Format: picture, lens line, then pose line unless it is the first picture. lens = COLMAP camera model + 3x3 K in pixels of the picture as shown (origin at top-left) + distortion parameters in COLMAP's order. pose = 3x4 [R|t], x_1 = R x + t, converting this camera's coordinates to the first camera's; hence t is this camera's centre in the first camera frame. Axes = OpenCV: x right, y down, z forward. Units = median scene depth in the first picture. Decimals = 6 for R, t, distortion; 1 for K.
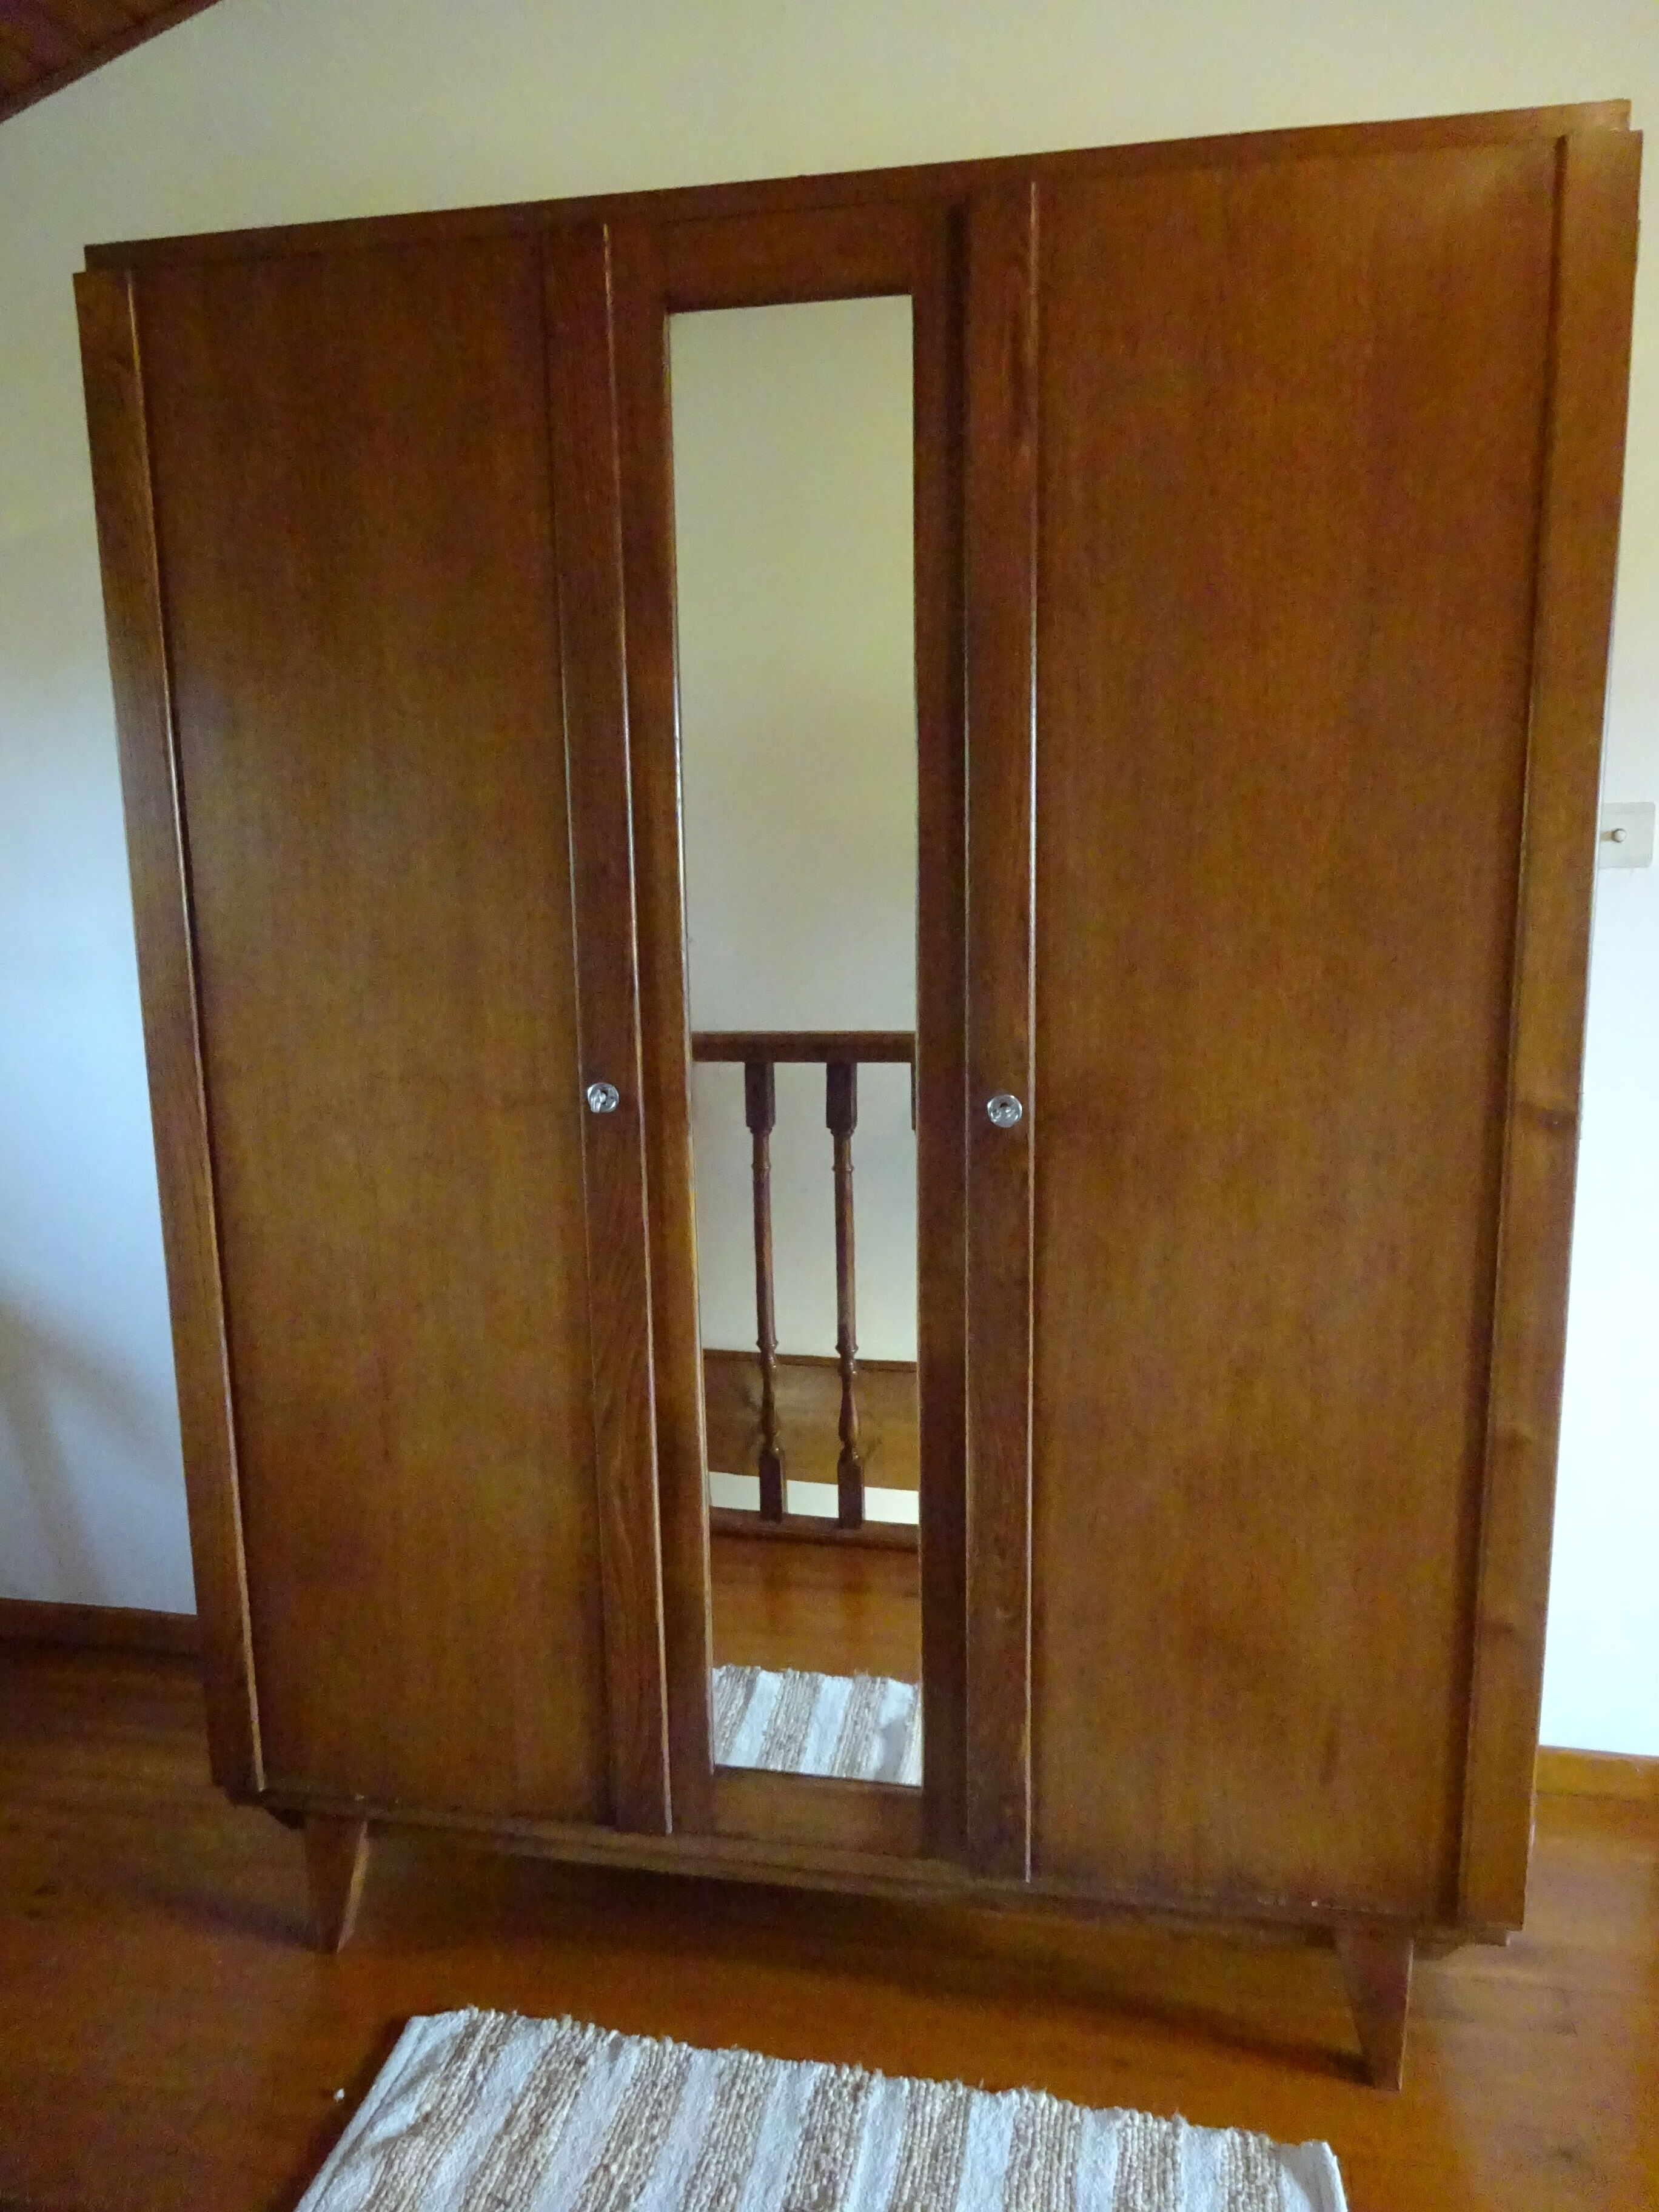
lens RADIAL K [[1603.7, 0, 829.5], [0, 1603.7, 1106.0], [0, 0, 1]] dist [-0.002435, 0.001509]
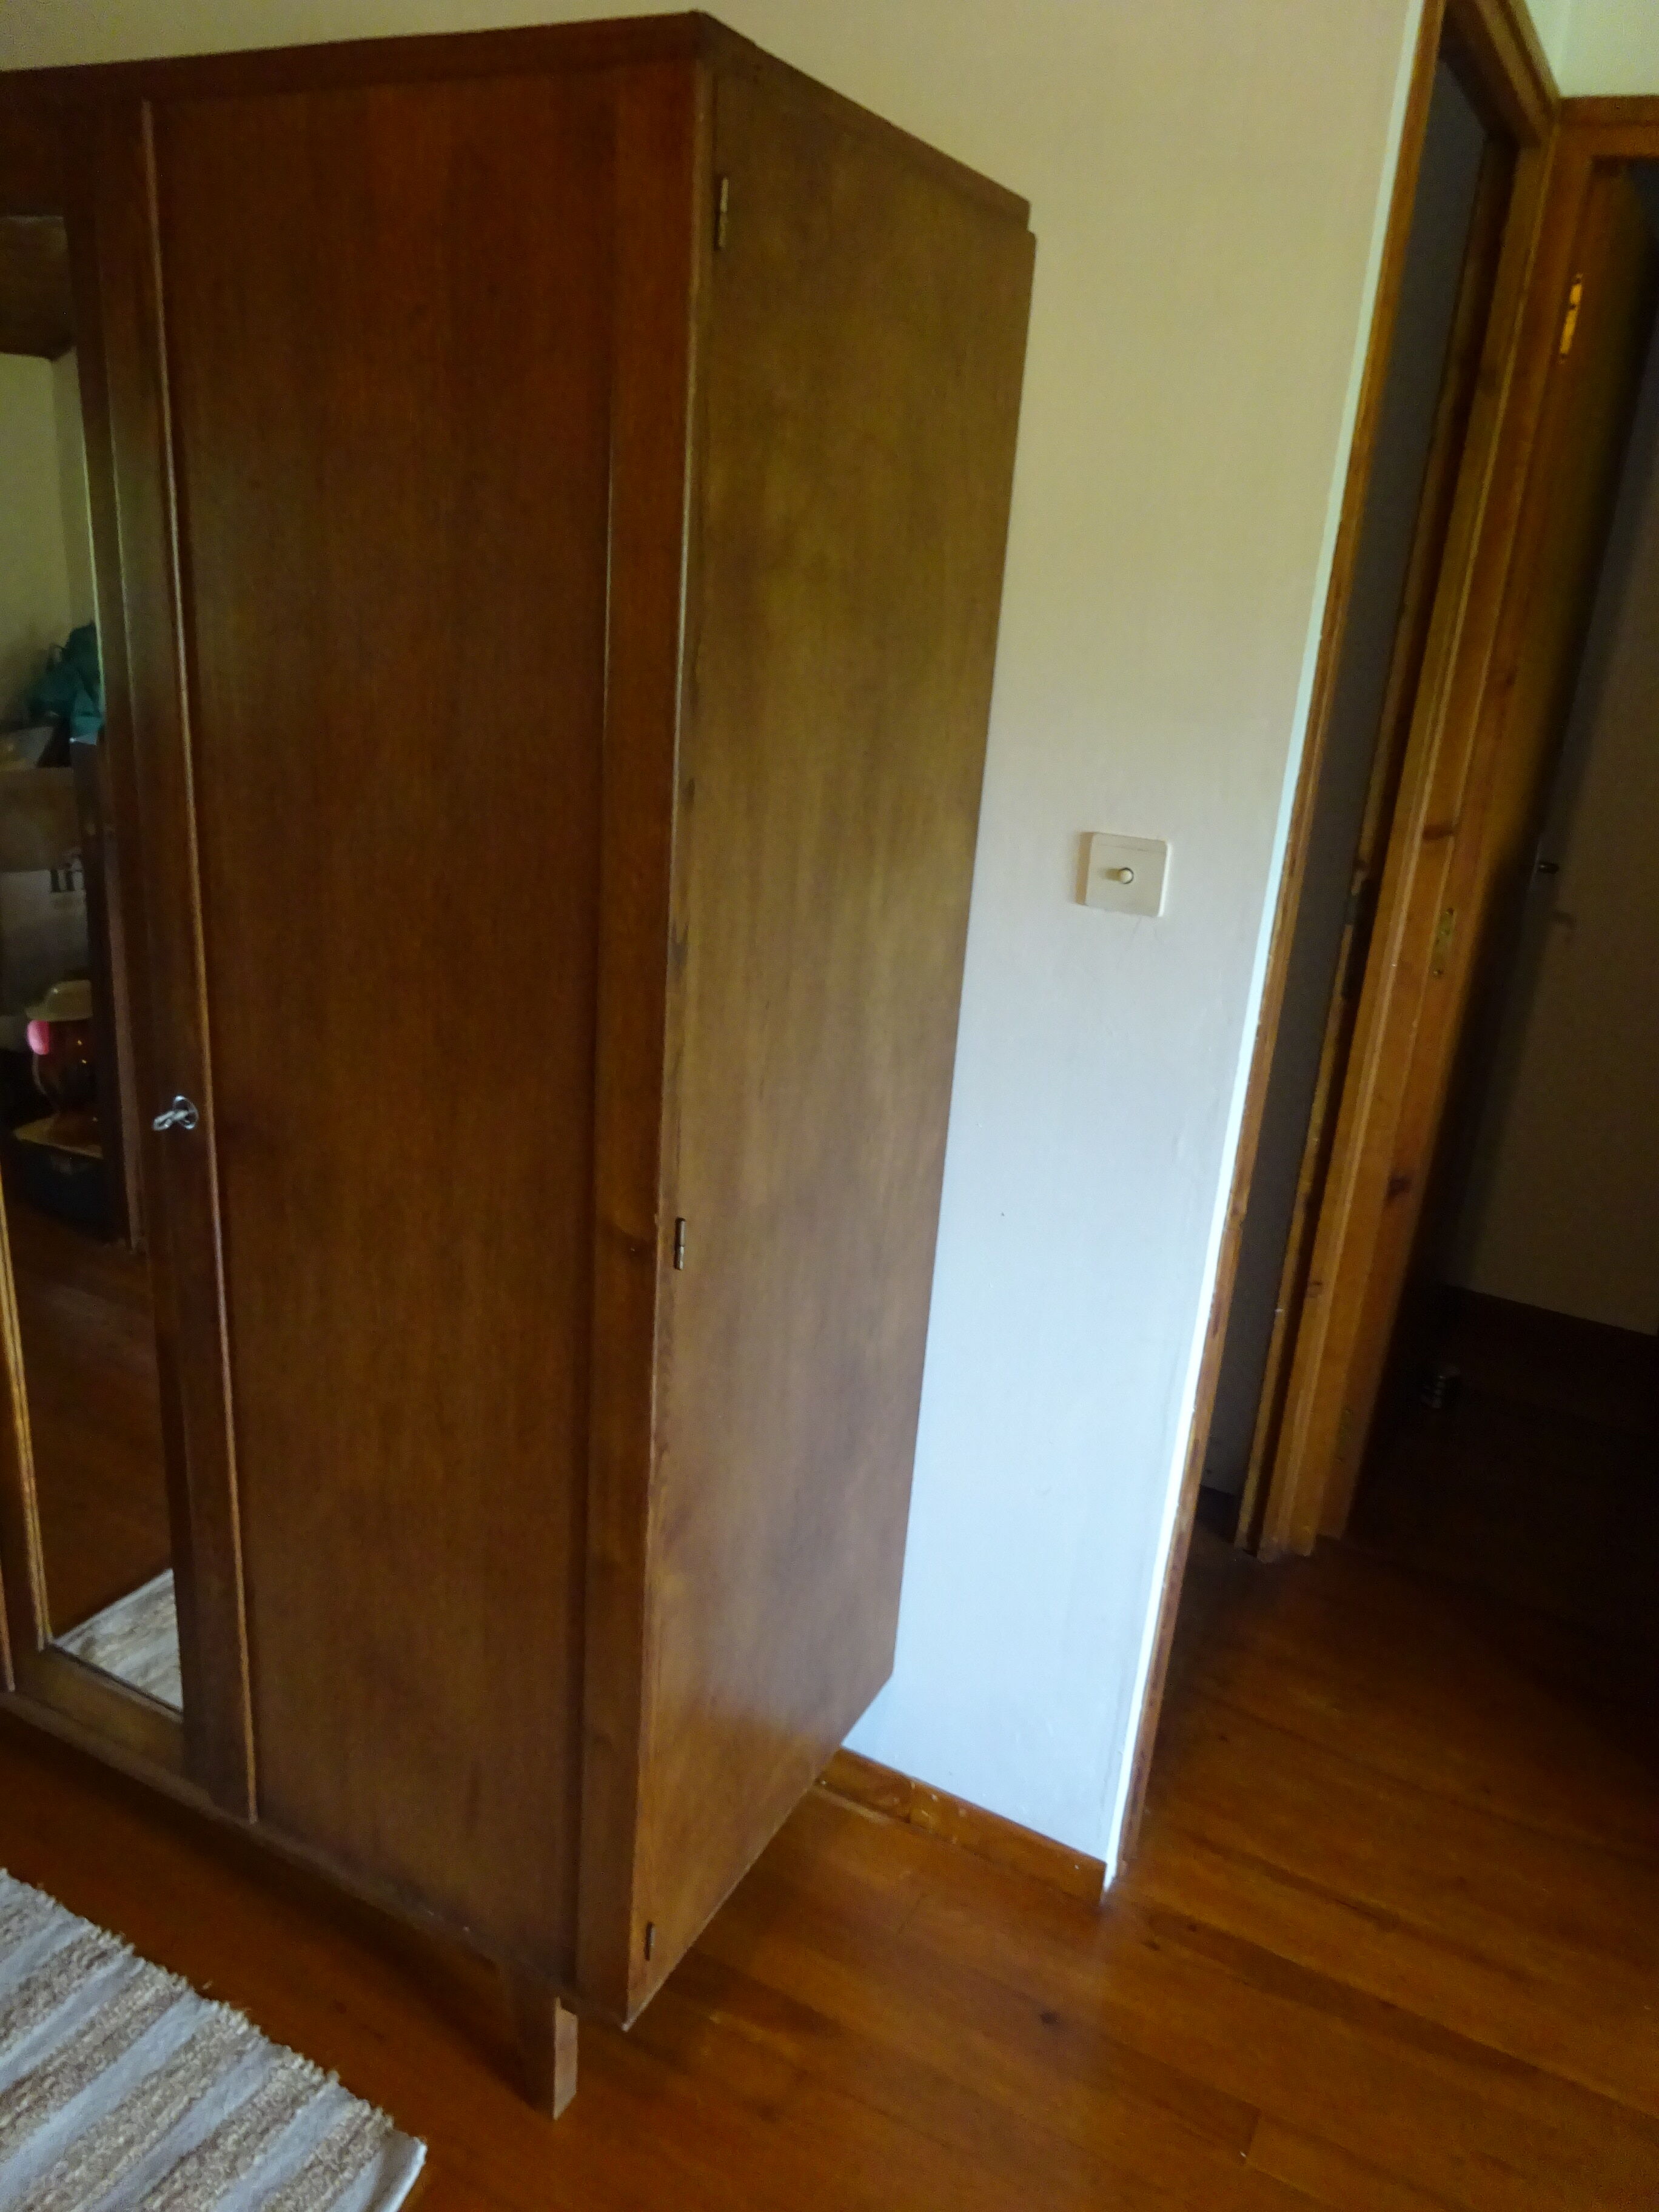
lens RADIAL K [[1661.7, 0, 829.5], [0, 1661.7, 1106.0], [0, 0, 1]] dist [-0.002842, 0.003358]
pose [[0.957184, 0.174345, -0.231092, 0.668133], [-0.135160, 0.975099, 0.175824, -0.215738], [0.255991, -0.137061, 0.956913, 0.138007]]
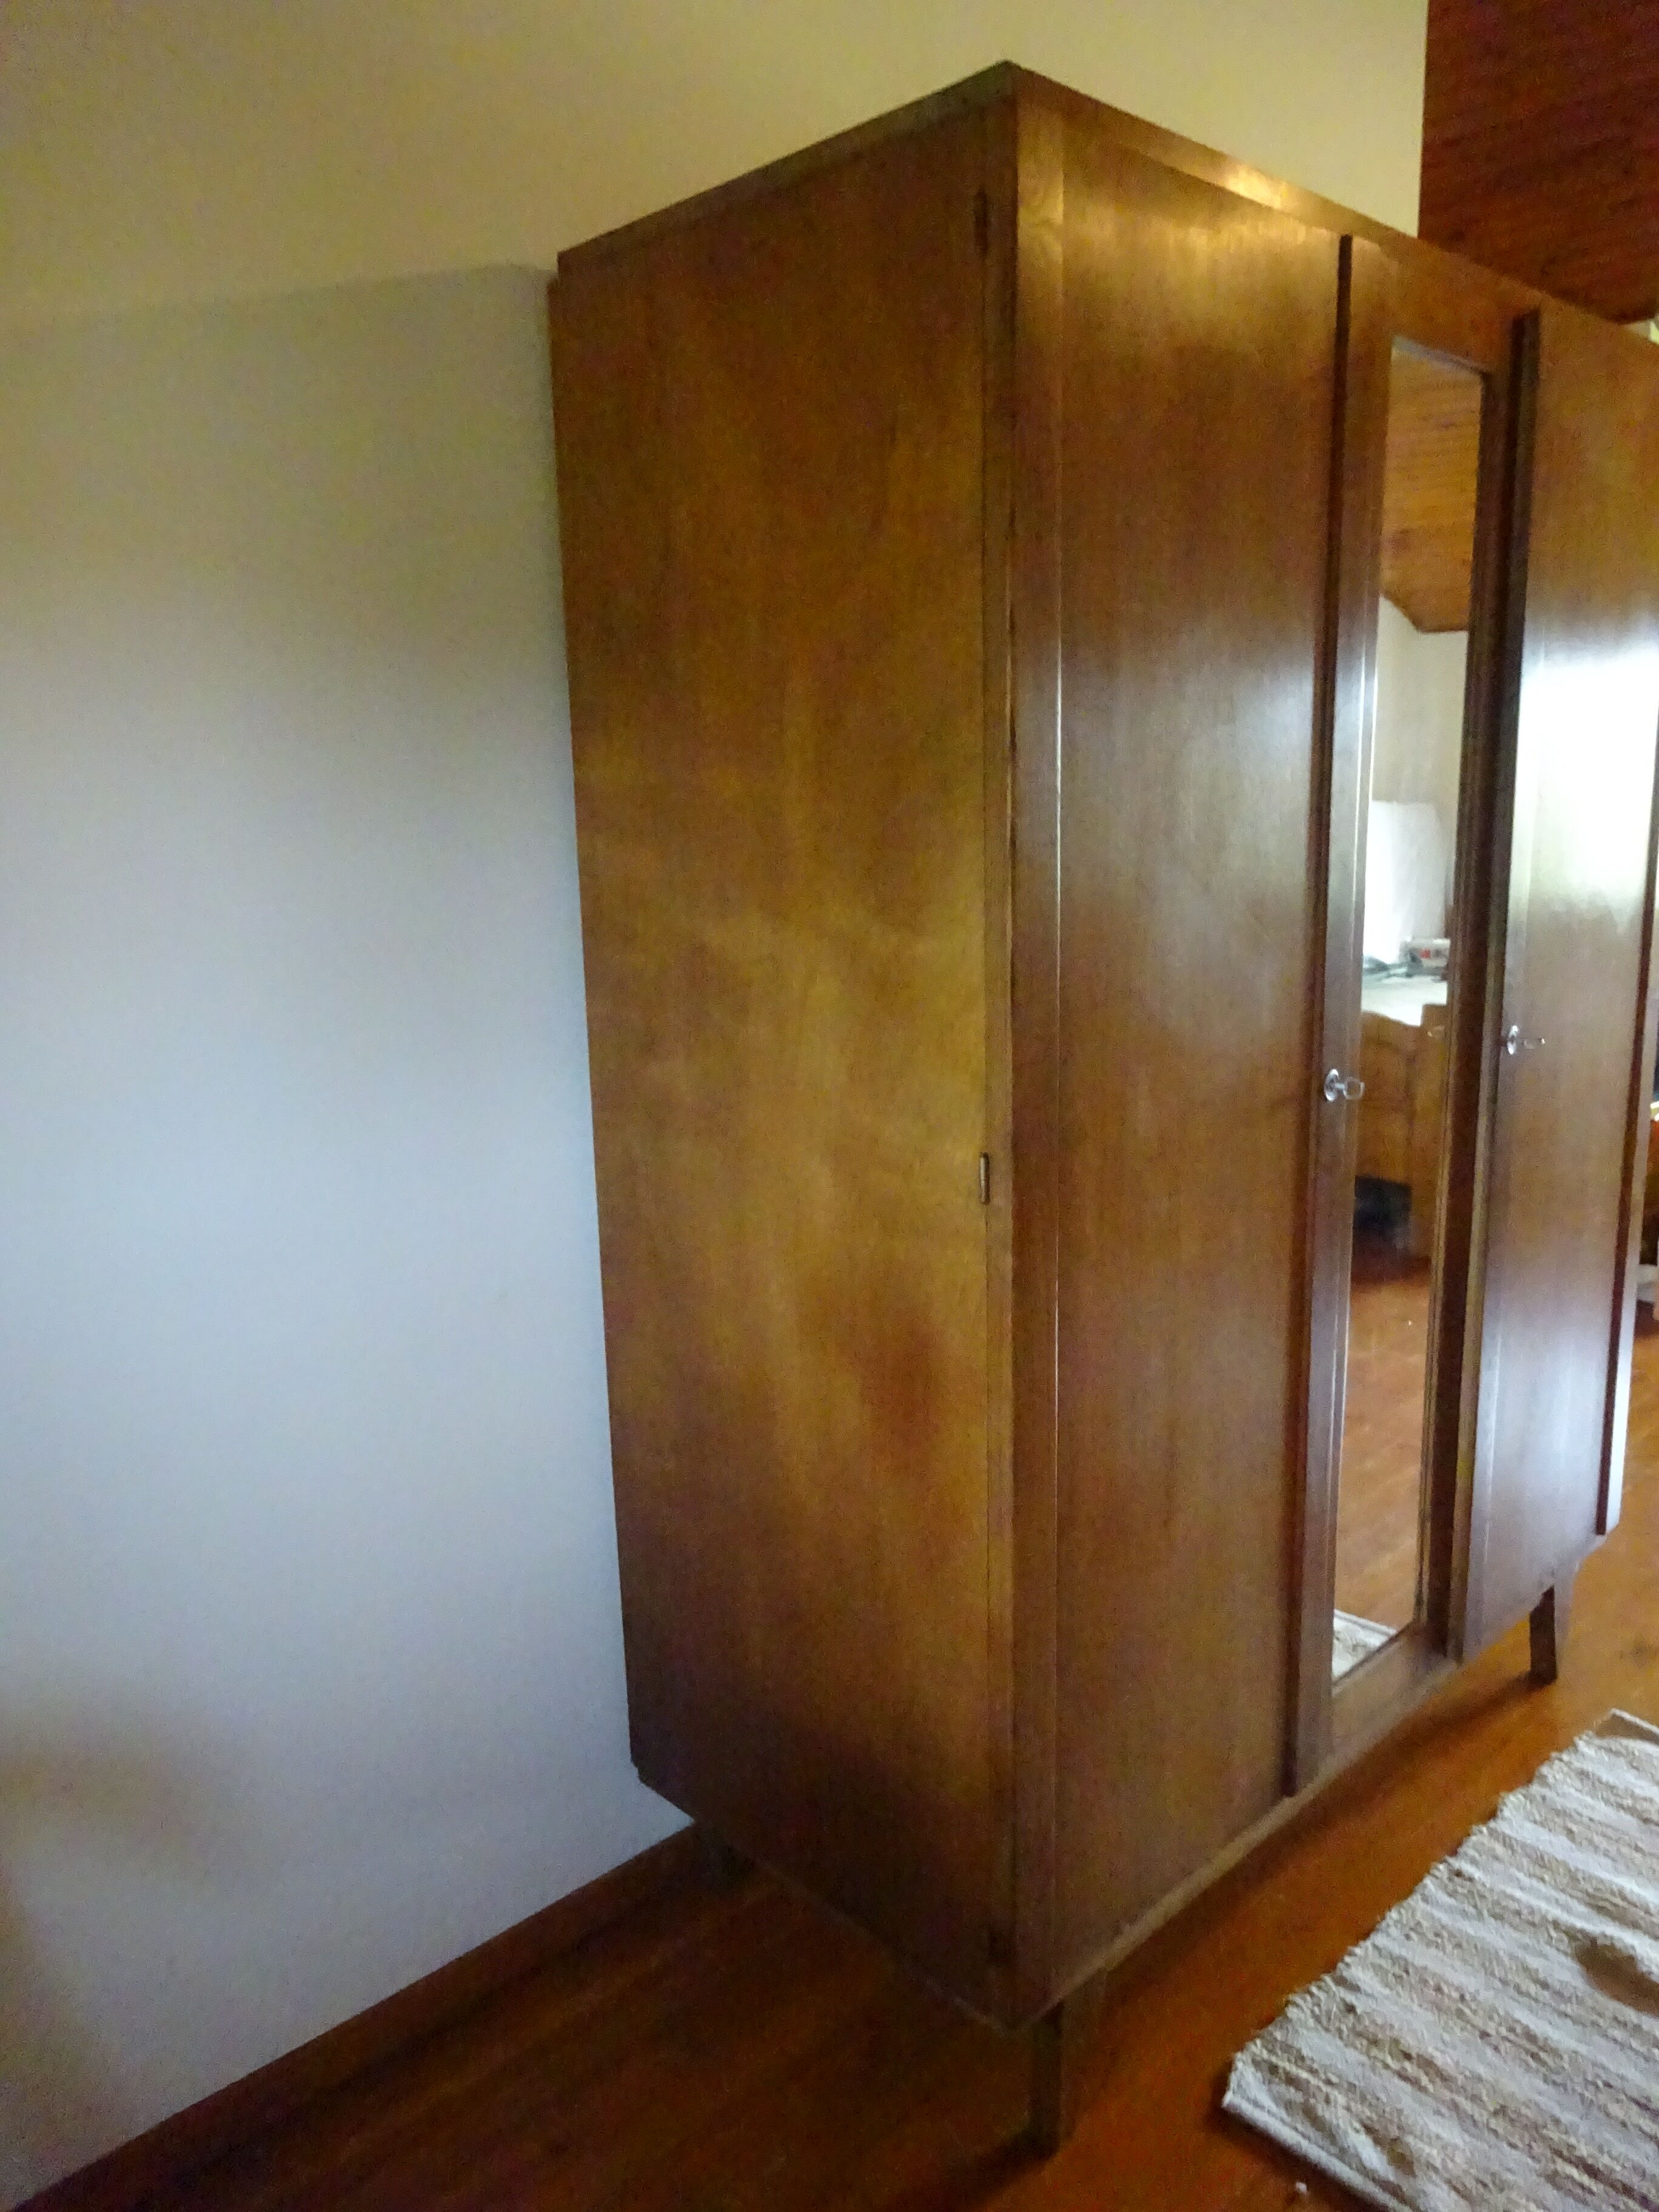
lens RADIAL K [[1603.7, 0, 829.5], [0, 1603.7, 1106.0], [0, 0, 1]] dist [-0.002435, 0.001509]
pose [[0.576744, -0.162989, 0.800501, -1.157162], [0.164792, 0.982963, 0.081410, -0.130621], [-0.800131, 0.084964, 0.593777, 0.636319]]
